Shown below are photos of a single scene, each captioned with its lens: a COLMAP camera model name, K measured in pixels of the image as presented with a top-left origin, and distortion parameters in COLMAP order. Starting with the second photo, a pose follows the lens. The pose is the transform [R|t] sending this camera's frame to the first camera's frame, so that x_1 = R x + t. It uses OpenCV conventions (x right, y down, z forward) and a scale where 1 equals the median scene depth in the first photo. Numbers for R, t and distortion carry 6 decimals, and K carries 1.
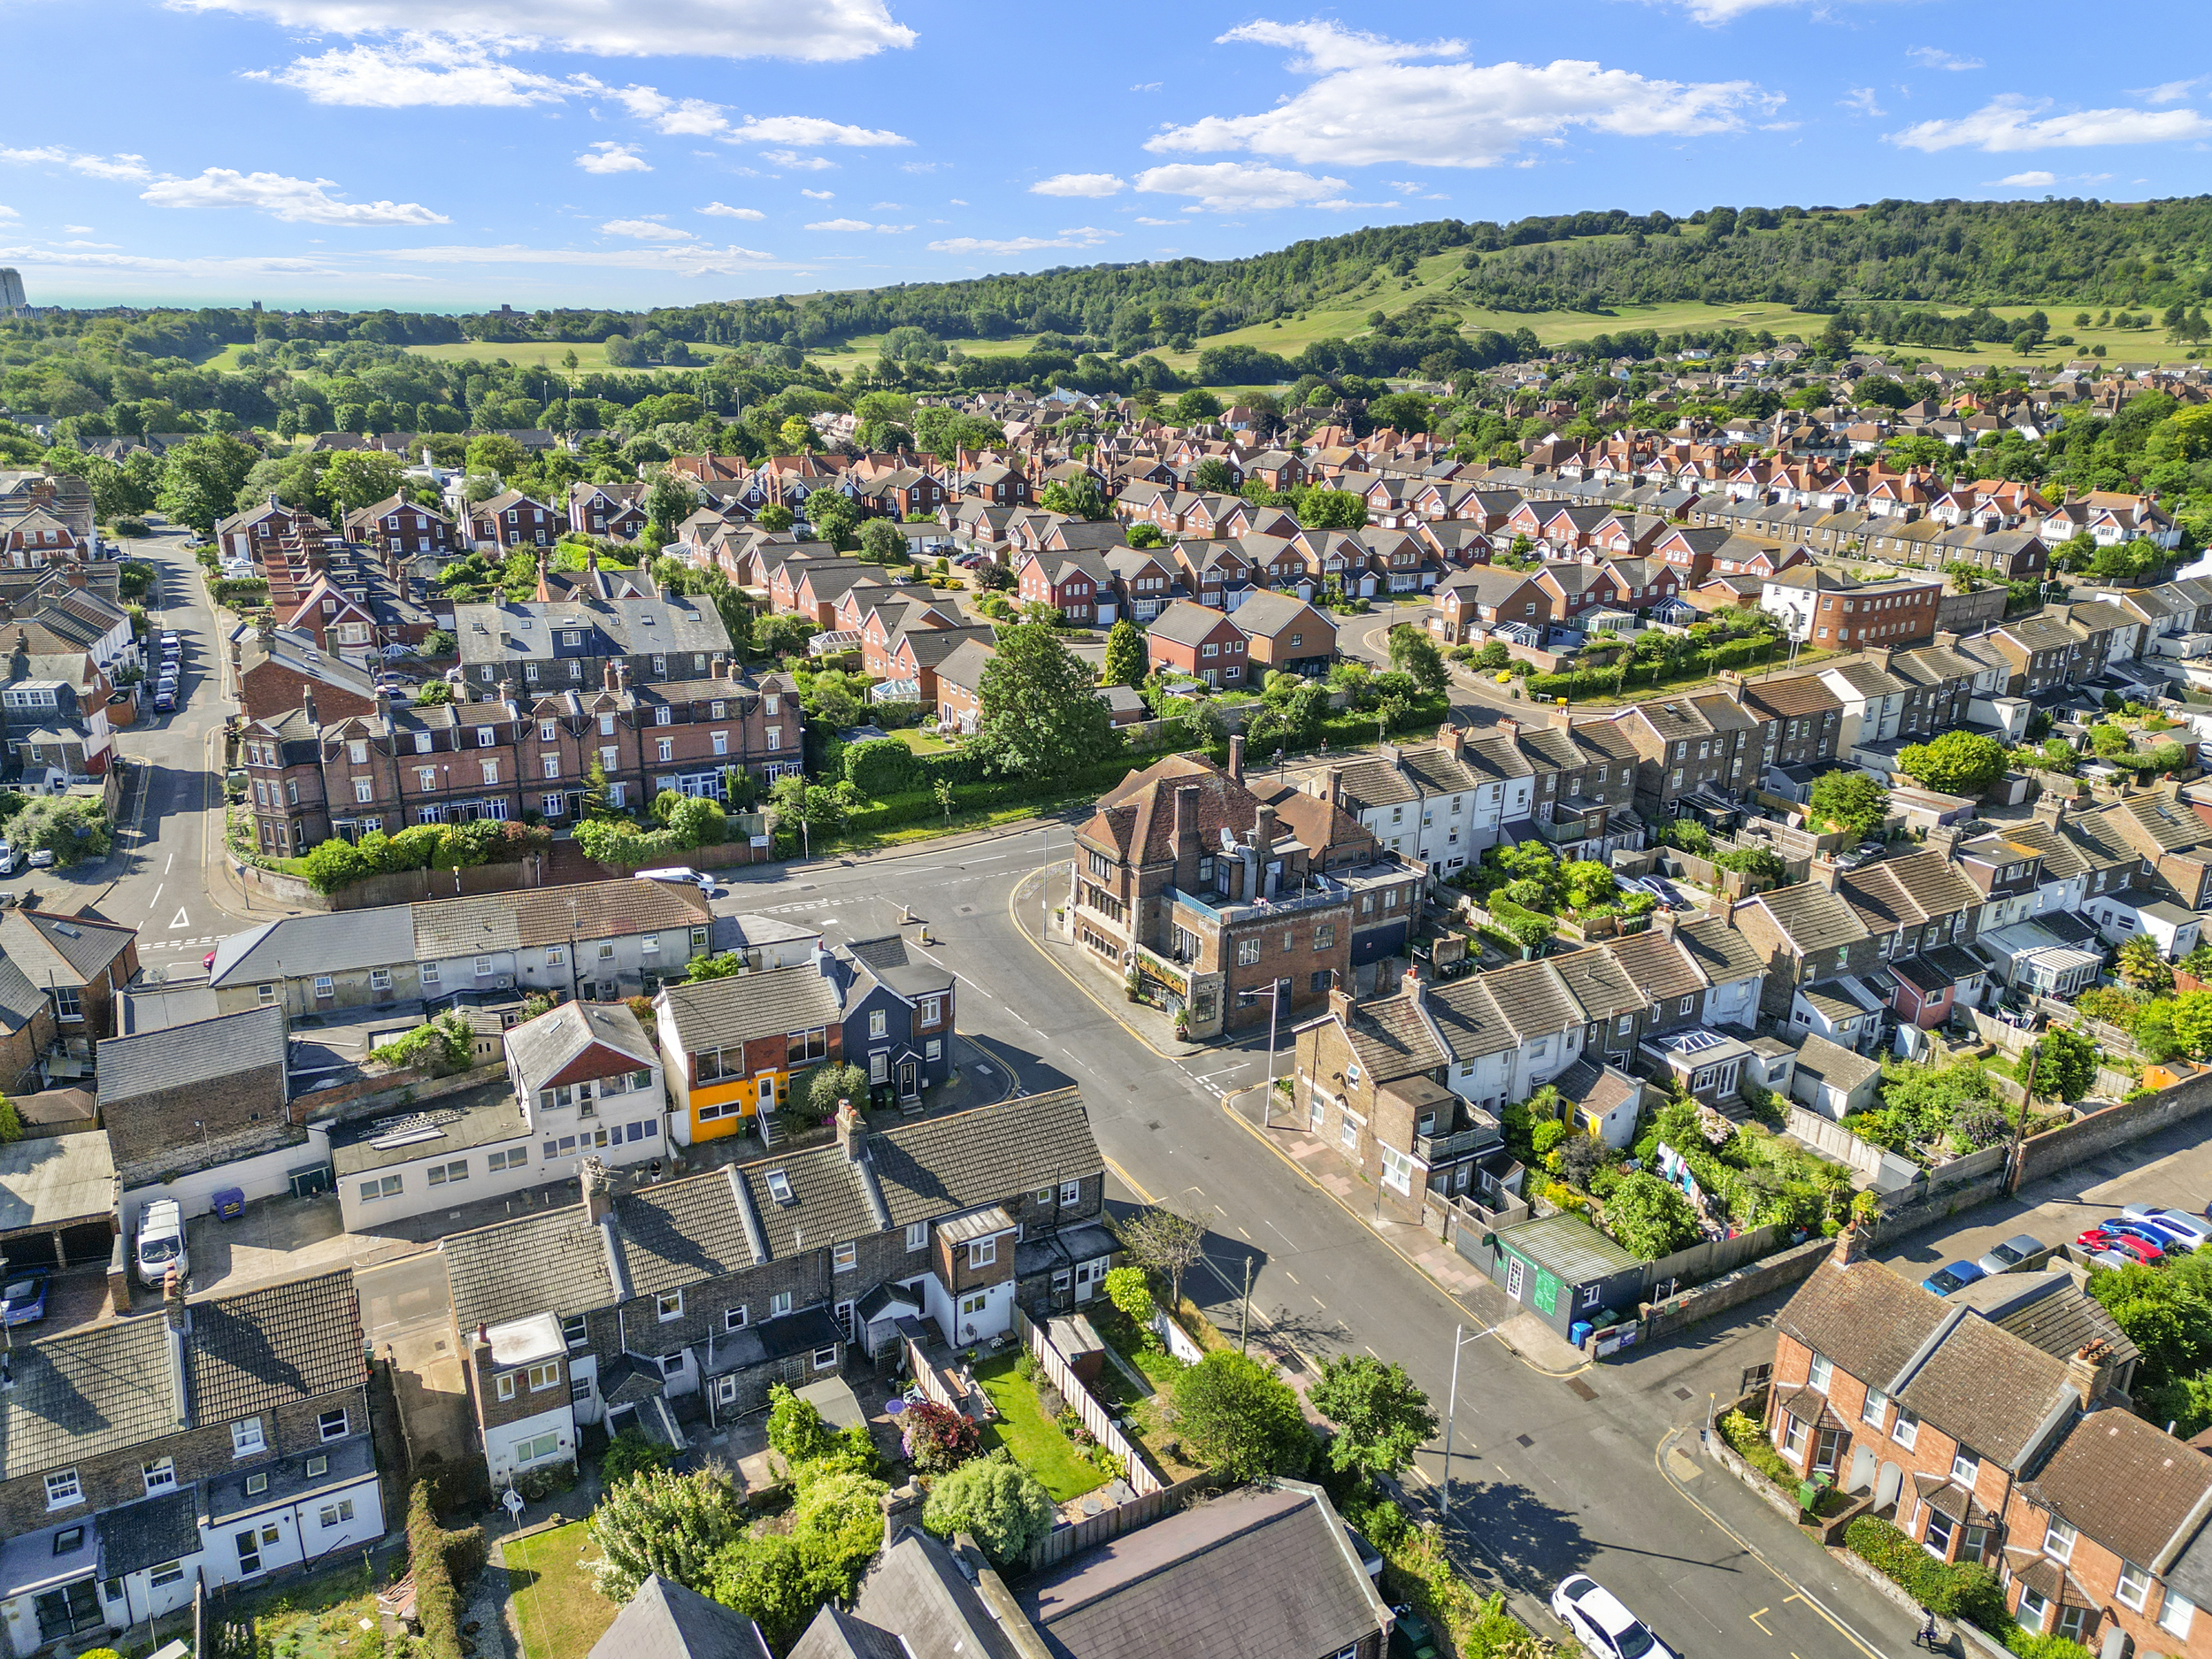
lens RADIAL K [[1550.6, 0, 1102.8], [0, 1550.6, 833.3], [0, 0, 1]] dist [0.082977, -0.079368]
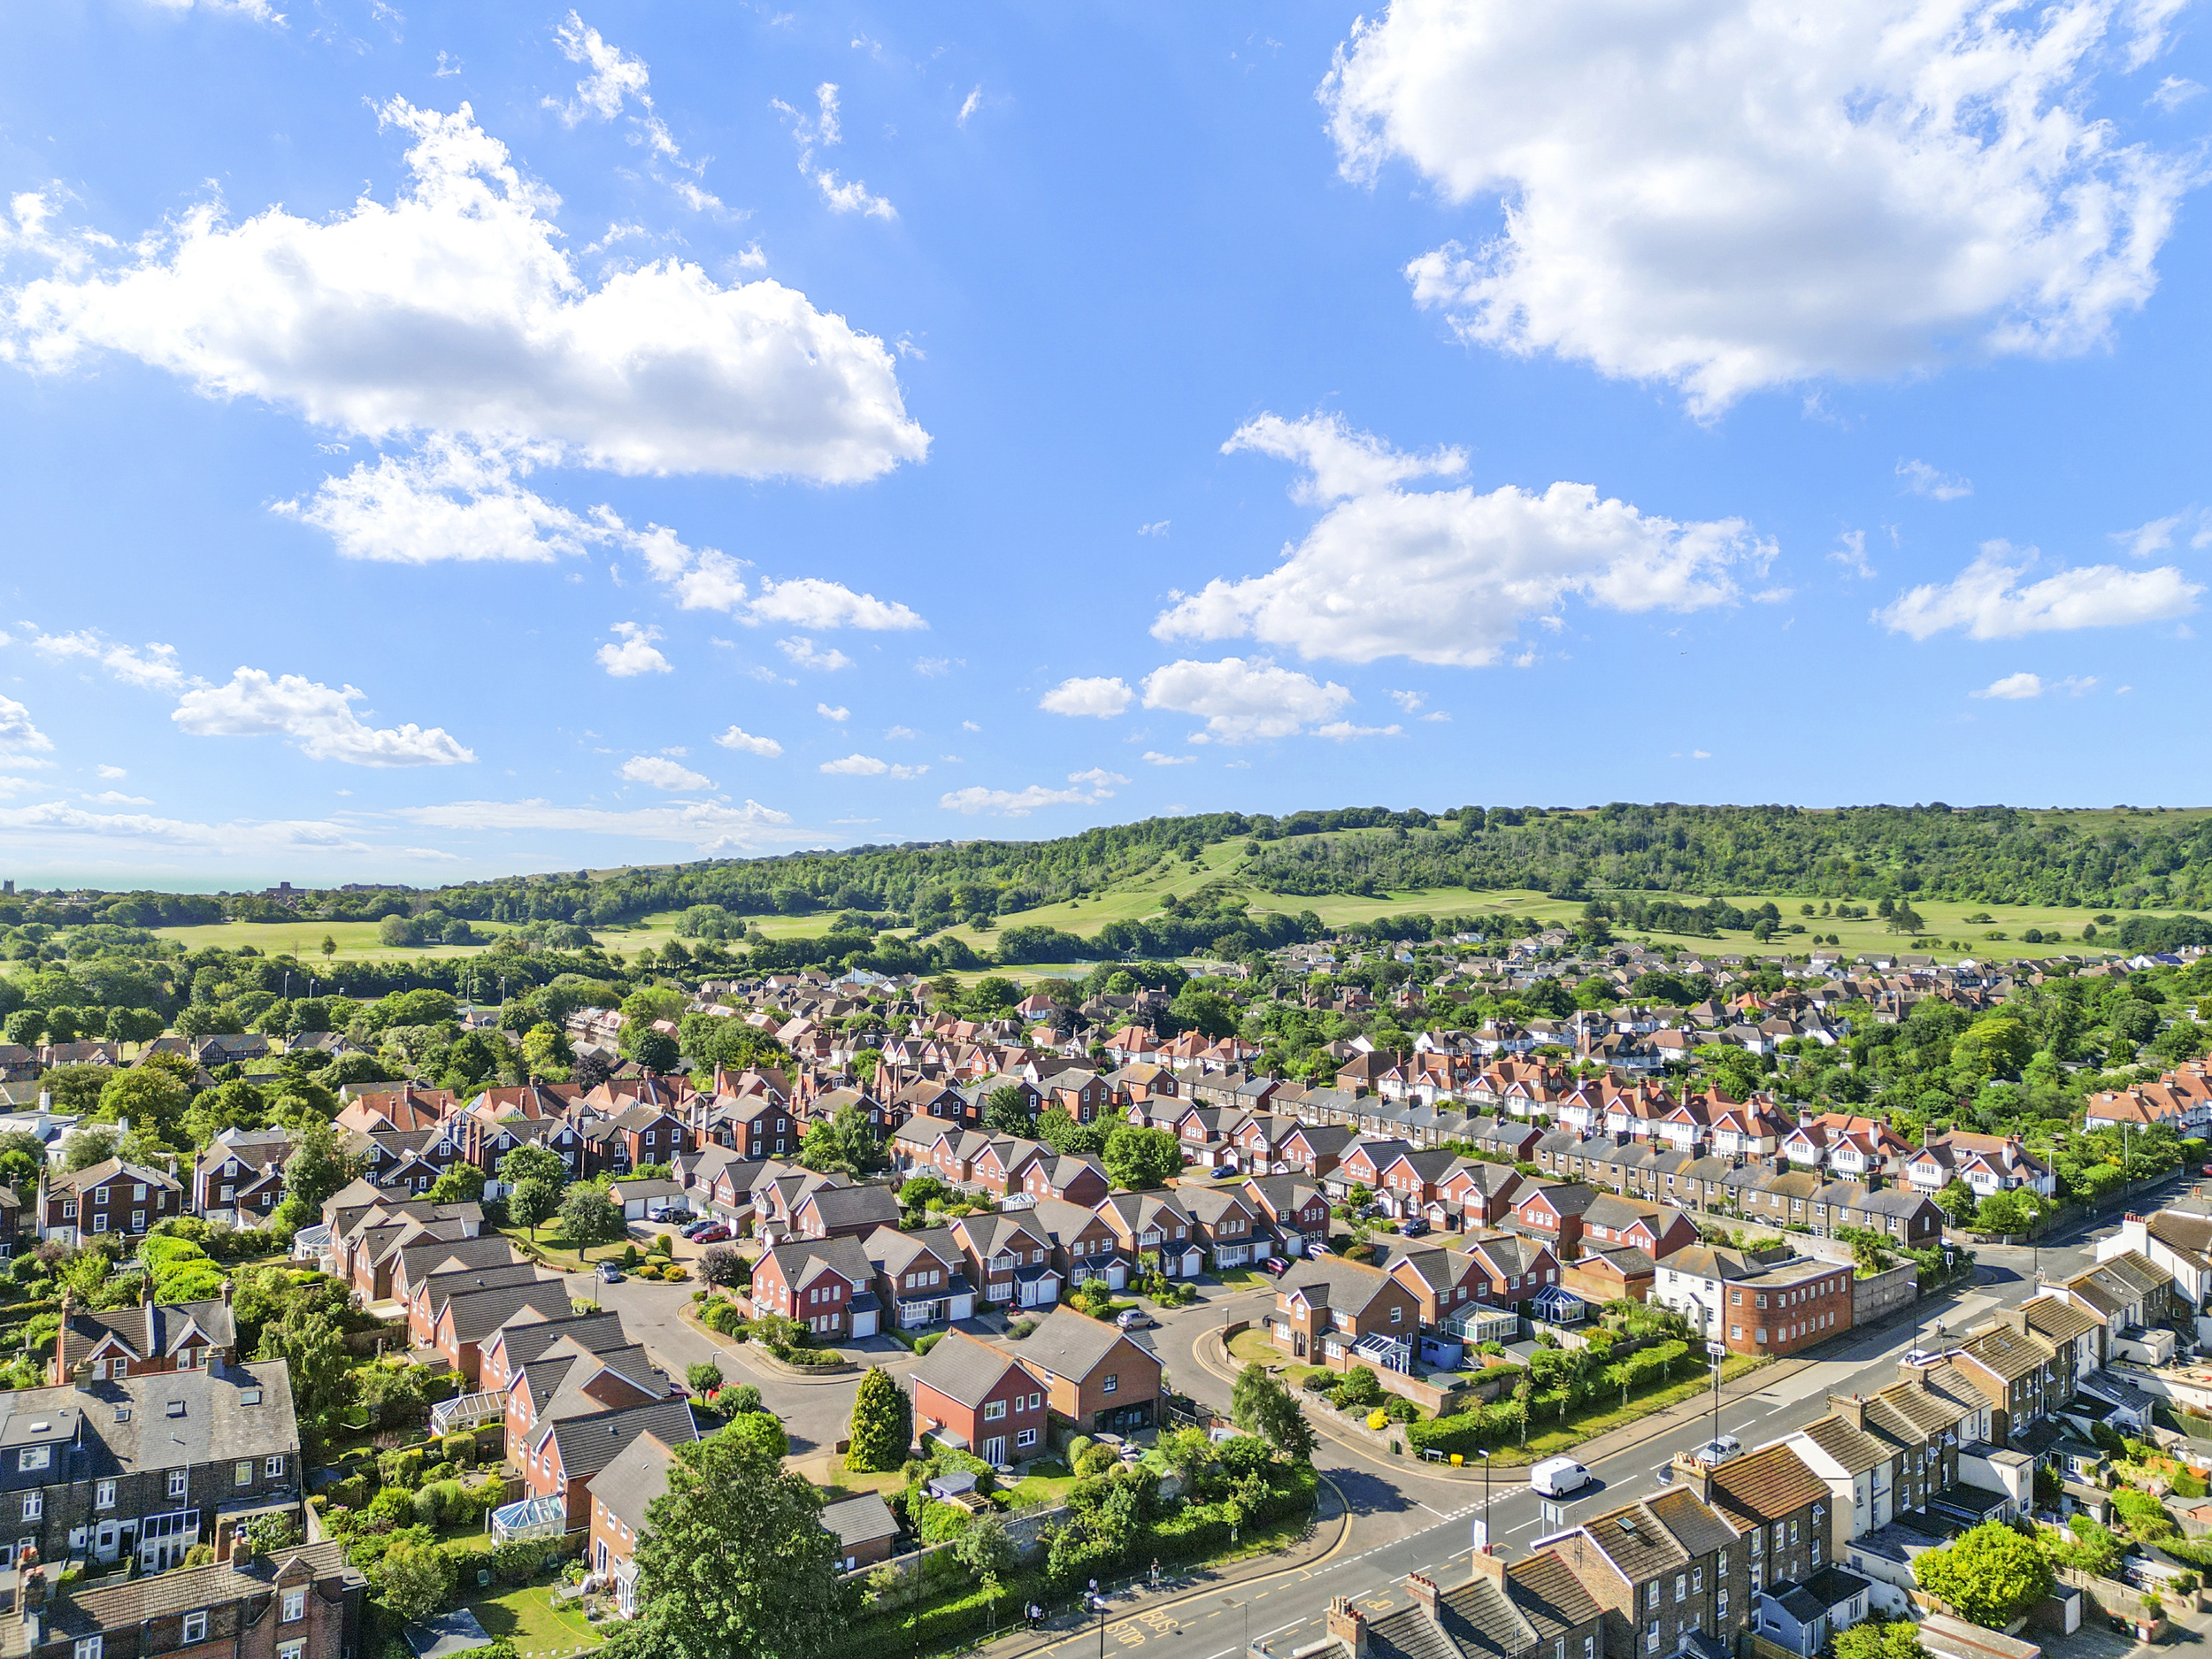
lens RADIAL K [[1550.6, 0, 1102.8], [0, 1550.6, 833.3], [0, 0, 1]] dist [0.082977, -0.079368]
pose [[0.992302, 0.008622, 0.123539, 0.021520], [0.034601, 0.938541, -0.343430, -0.098619], [-0.118907, 0.345061, 0.931018, 0.173075]]
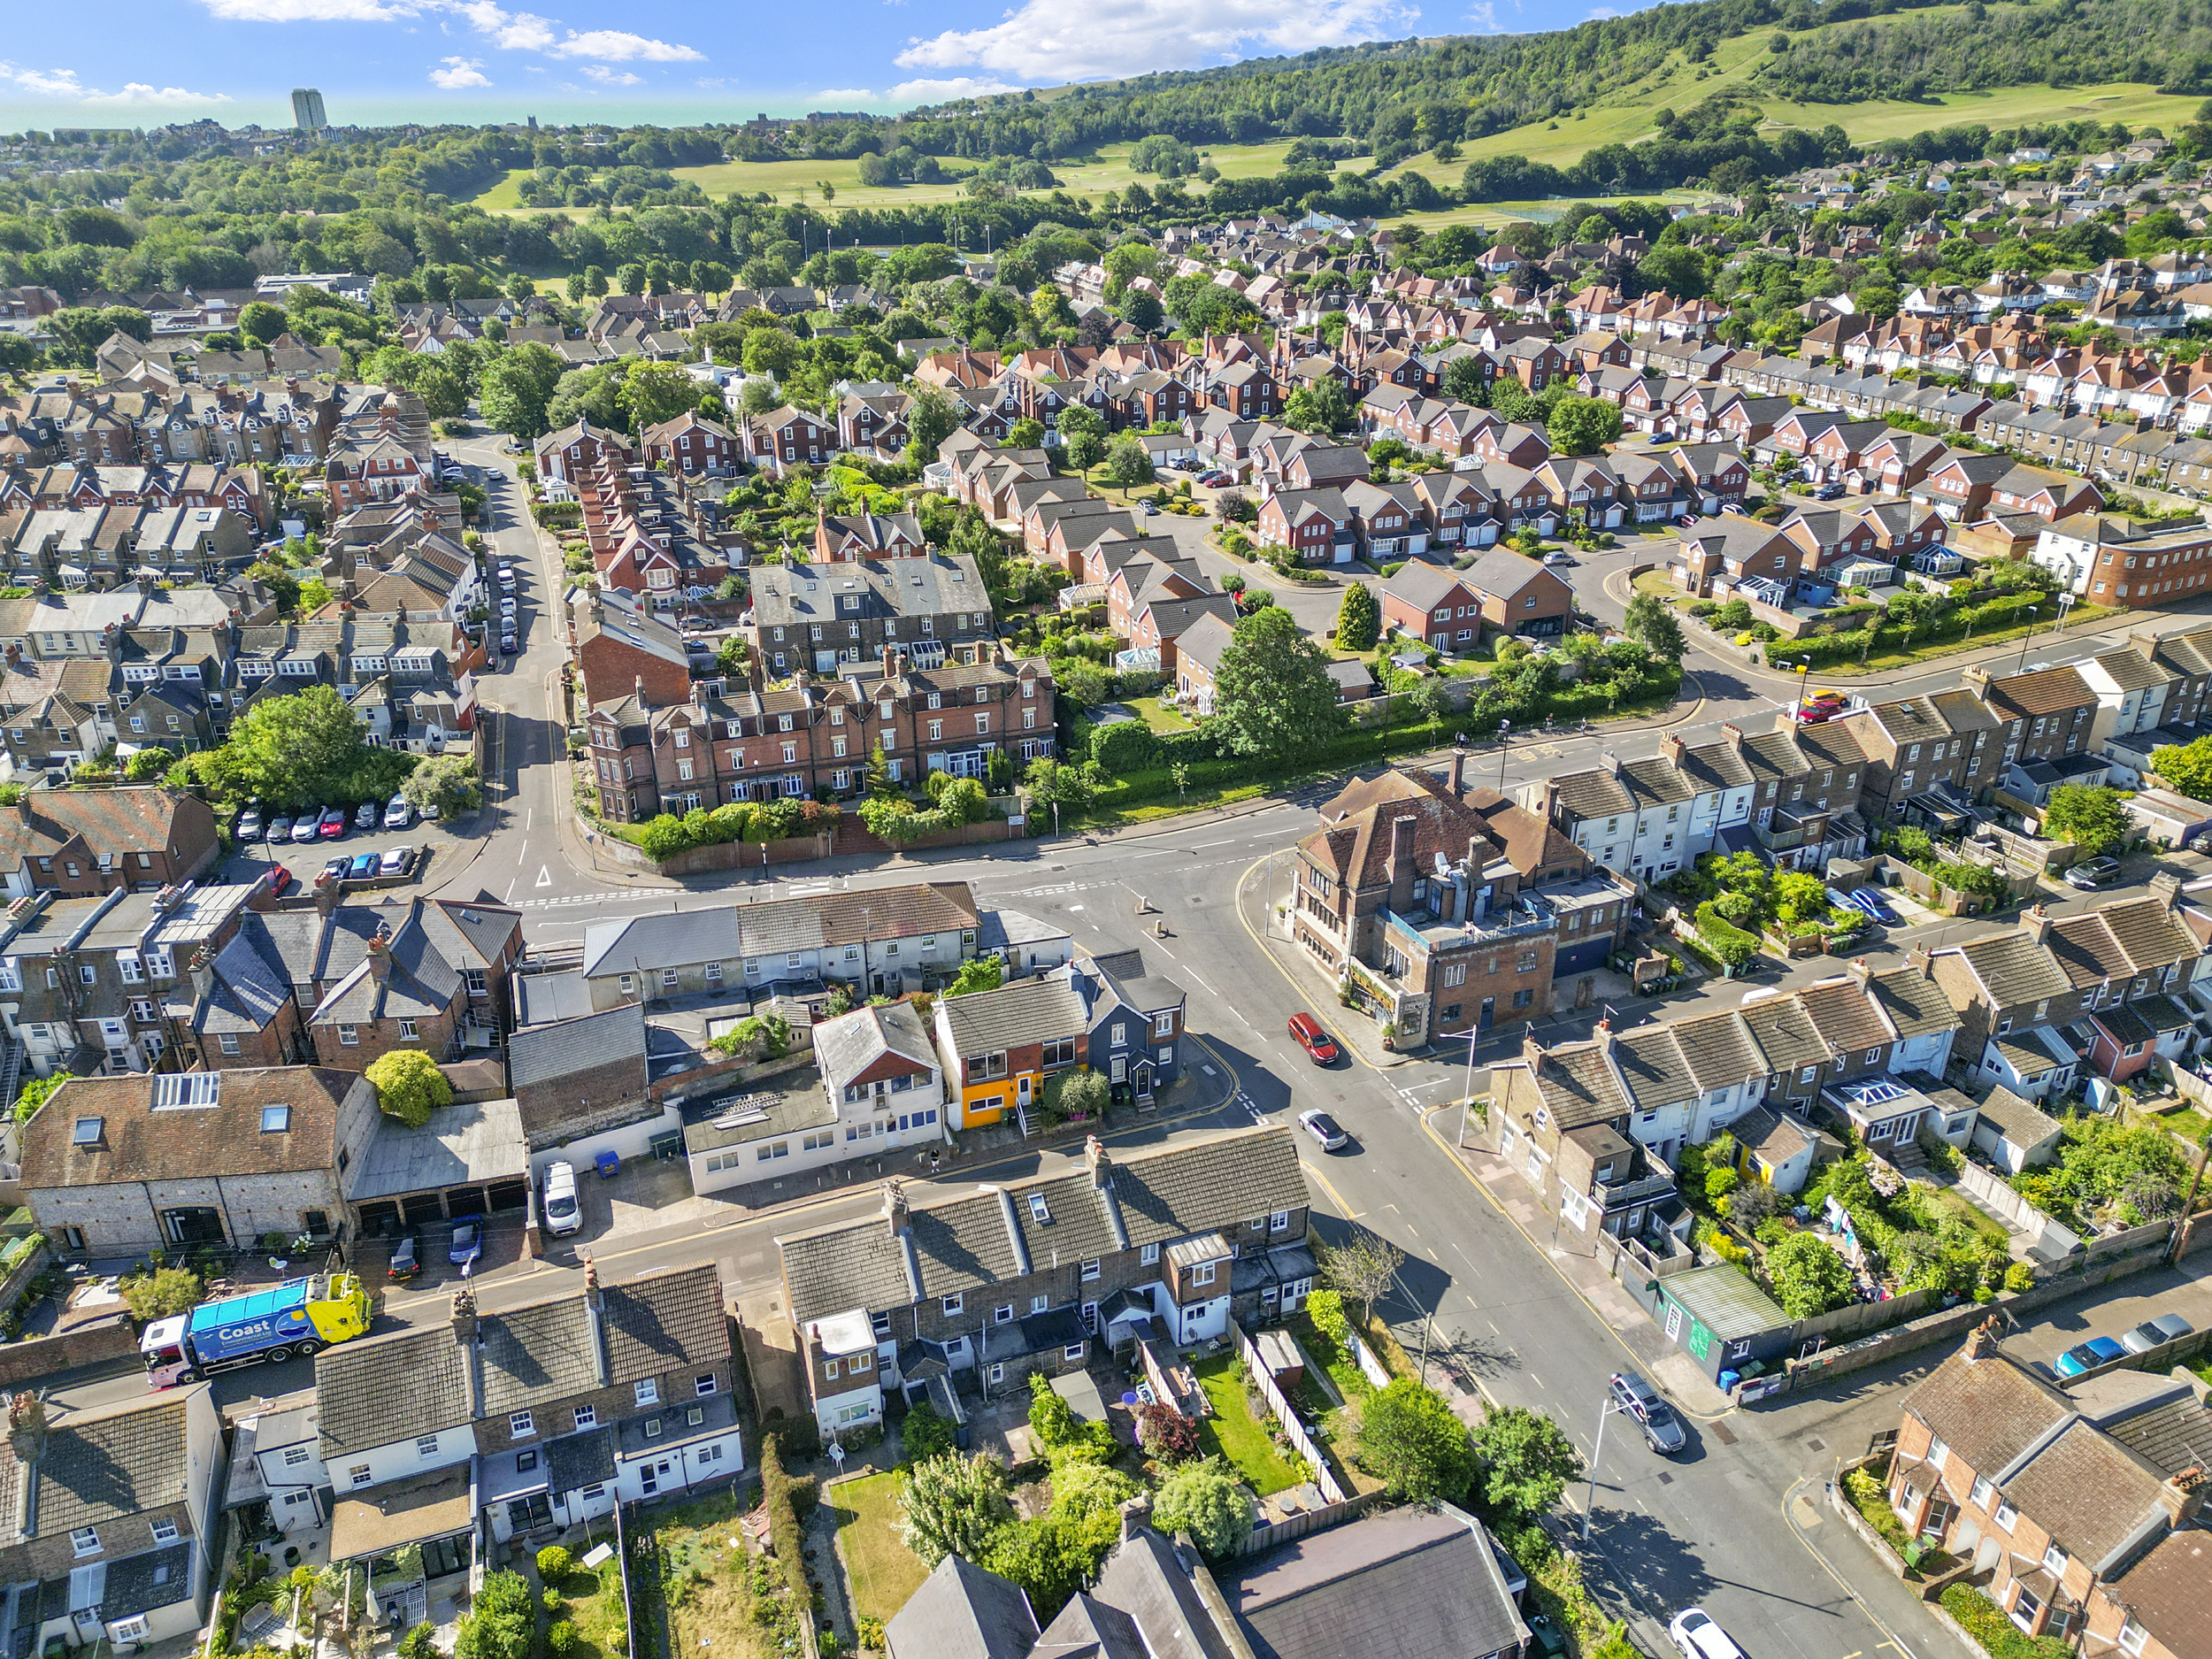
lens RADIAL K [[1550.6, 0, 1102.8], [0, 1550.6, 833.3], [0, 0, 1]] dist [0.082977, -0.079368]
pose [[0.988539, 0.042957, -0.144727, 0.001907], [-0.025254, 0.992208, 0.122010, -0.079323], [0.148840, -0.116957, 0.981920, -0.055624]]
